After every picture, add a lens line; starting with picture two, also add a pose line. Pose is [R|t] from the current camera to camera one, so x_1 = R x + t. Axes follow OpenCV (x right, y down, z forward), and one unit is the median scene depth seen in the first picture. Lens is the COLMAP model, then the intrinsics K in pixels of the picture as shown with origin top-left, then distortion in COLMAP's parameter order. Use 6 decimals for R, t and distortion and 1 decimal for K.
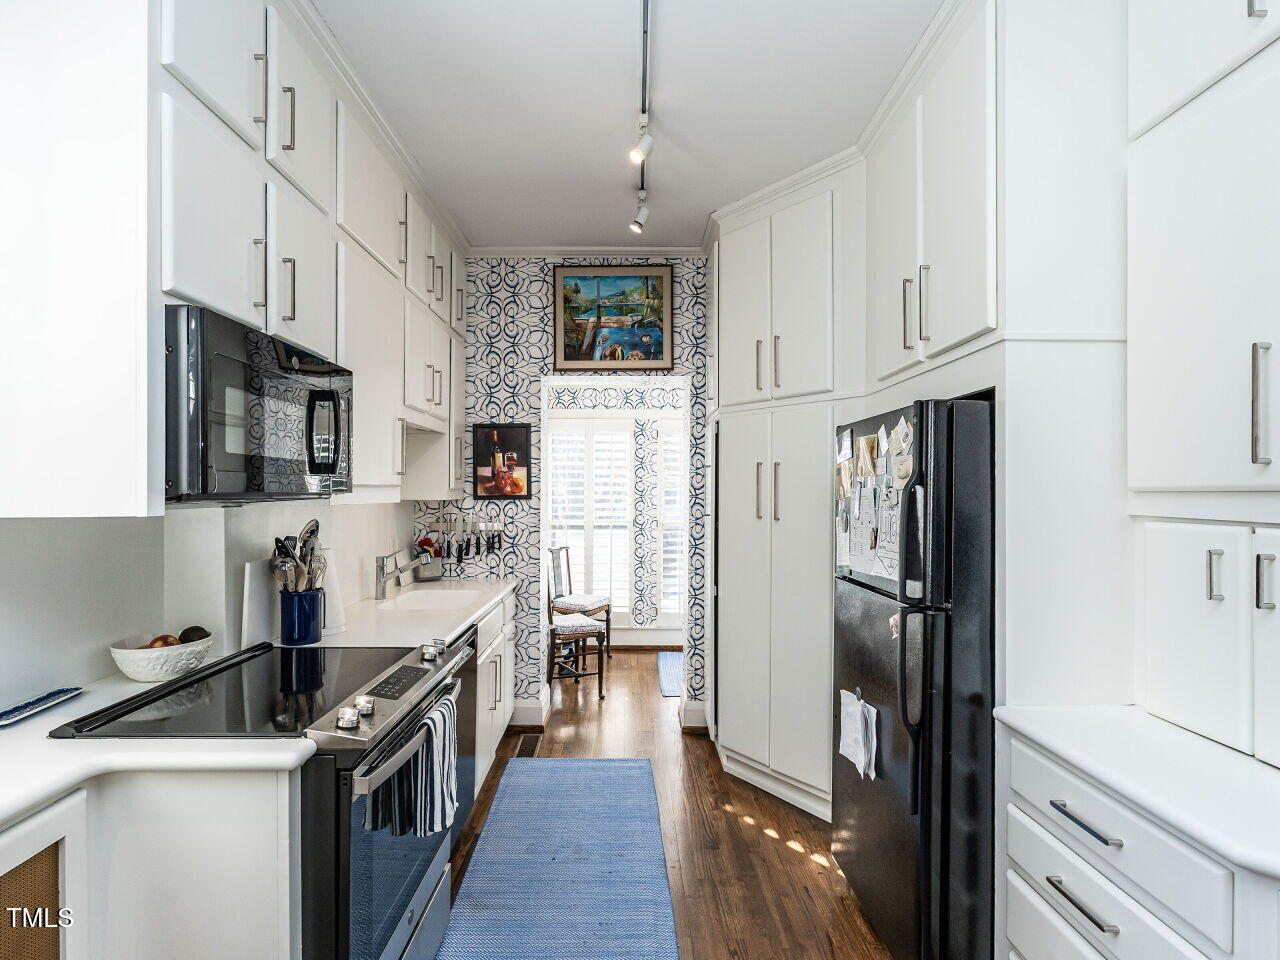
lens RADIAL K [[638.4, 0, 628.4], [0, 638.4, 487.5], [0, 0, 1]] dist [-0.004775, 0.001977]
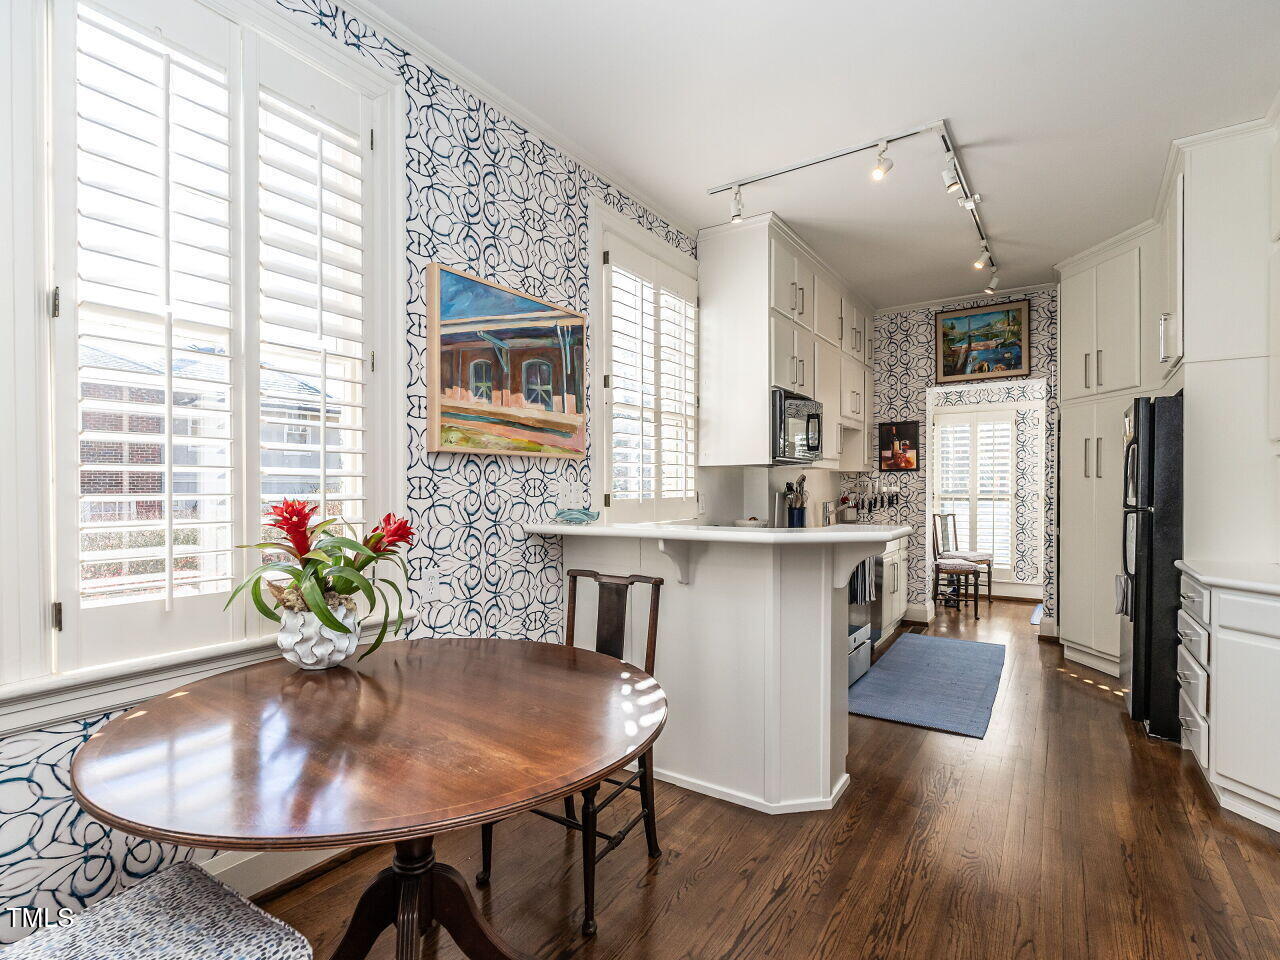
lens RADIAL K [[638.4, 0, 631.9], [0, 638.4, 490.3], [0, 0, 1]] dist [-0.004775, 0.001977]
pose [[0.827218, -0.000660, -0.561881, 0.131408], [0.004945, 0.999969, 0.006105, 0.051307], [0.561859, -0.007829, 0.827196, -0.622077]]
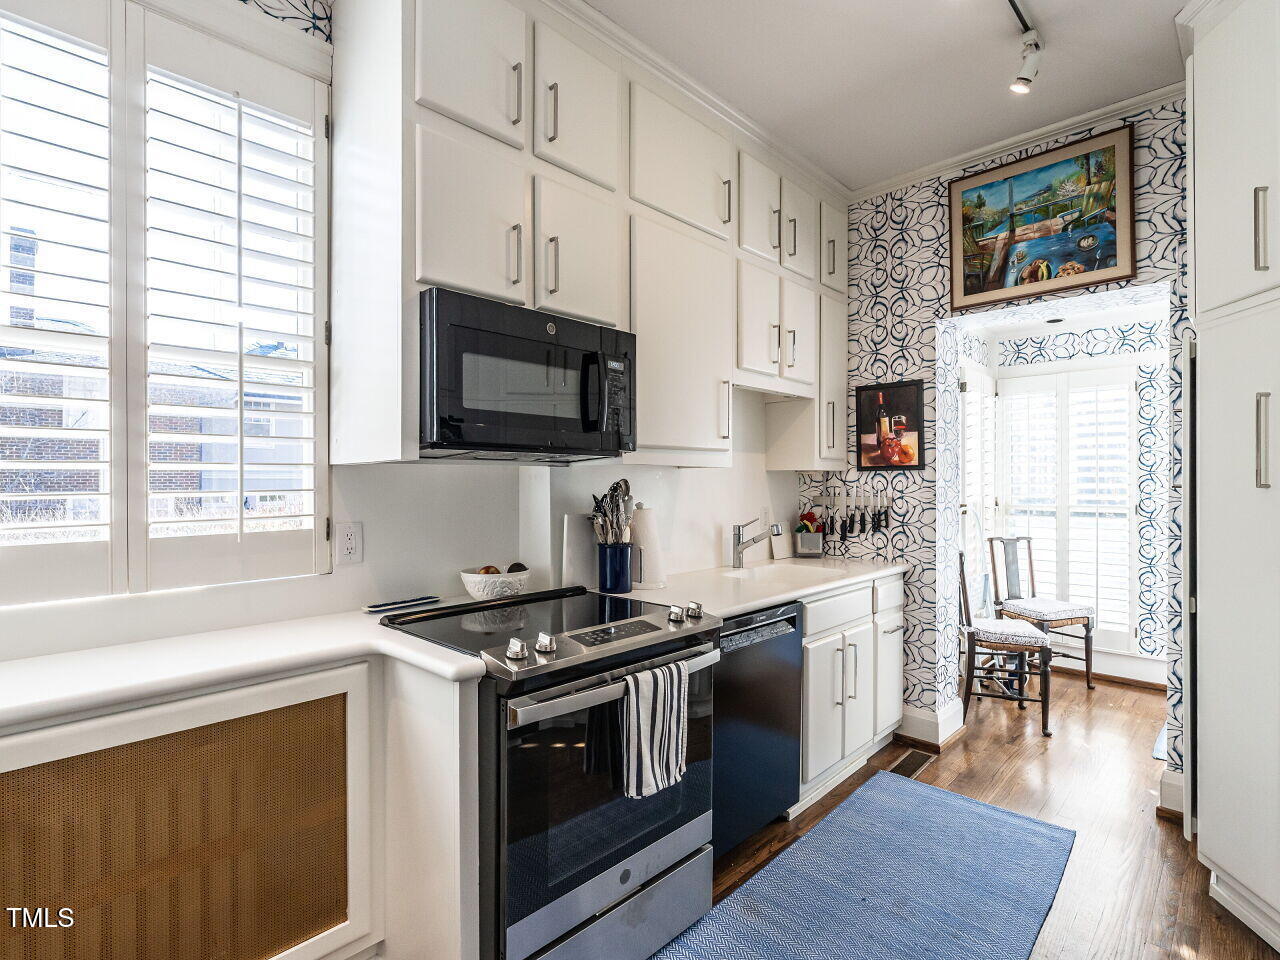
lens RADIAL K [[638.4, 0, 639.9], [0, 638.4, 477.2], [0, 0, 1]] dist [-0.004775, 0.001977]
pose [[0.717551, -0.007321, -0.696468, 0.163034], [0.004422, 0.999972, -0.005956, 0.031451], [0.696492, 0.001195, 0.717564, 0.143380]]
